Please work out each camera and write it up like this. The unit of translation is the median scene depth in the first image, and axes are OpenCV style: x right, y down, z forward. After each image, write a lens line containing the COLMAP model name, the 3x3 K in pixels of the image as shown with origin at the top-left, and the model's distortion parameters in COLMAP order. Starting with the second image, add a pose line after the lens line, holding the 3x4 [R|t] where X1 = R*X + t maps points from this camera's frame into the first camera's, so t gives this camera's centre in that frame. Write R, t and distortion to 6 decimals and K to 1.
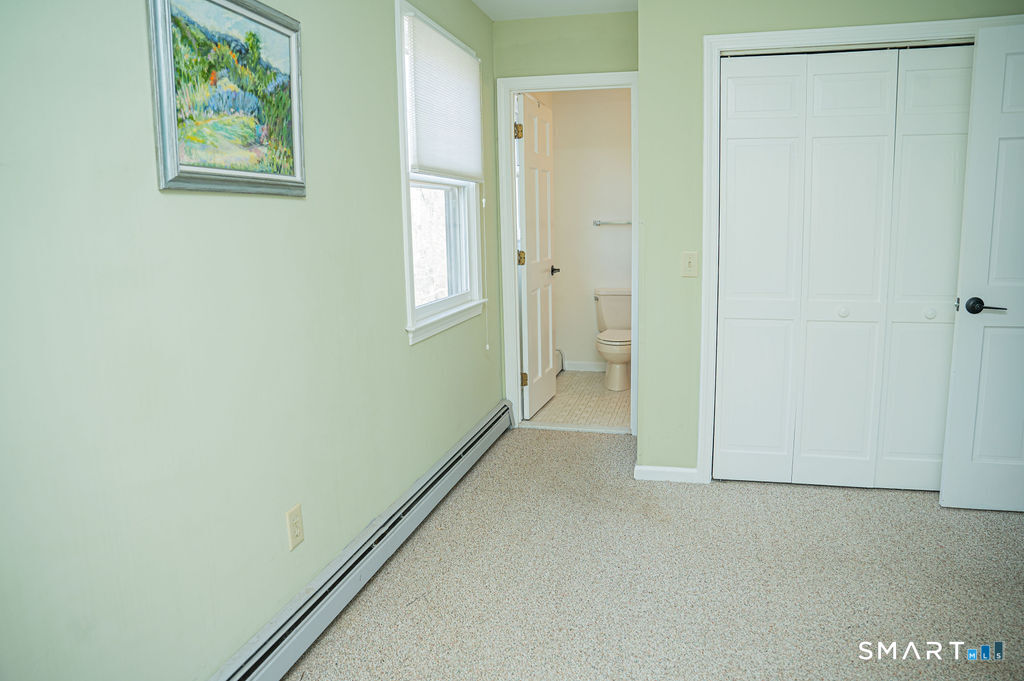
lens RADIAL K [[714.3, 0, 512.0], [0, 714.3, 340.5], [0, 0, 1]] dist [-0.143802, 0.088301]
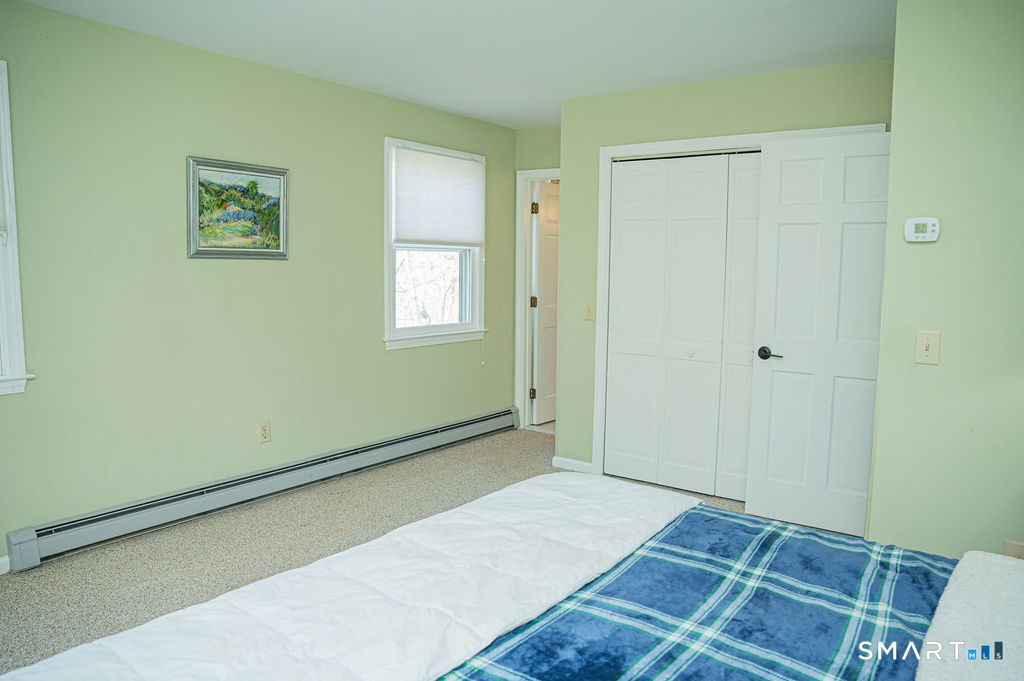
lens RADIAL K [[714.3, 0, 512.0], [0, 714.3, 340.5], [0, 0, 1]] dist [-0.143802, 0.088301]
pose [[0.923296, 0.073659, -0.376960, 1.100964], [-0.096354, 0.994474, -0.041679, 0.037225], [0.371807, 0.074804, 0.925291, -0.575618]]
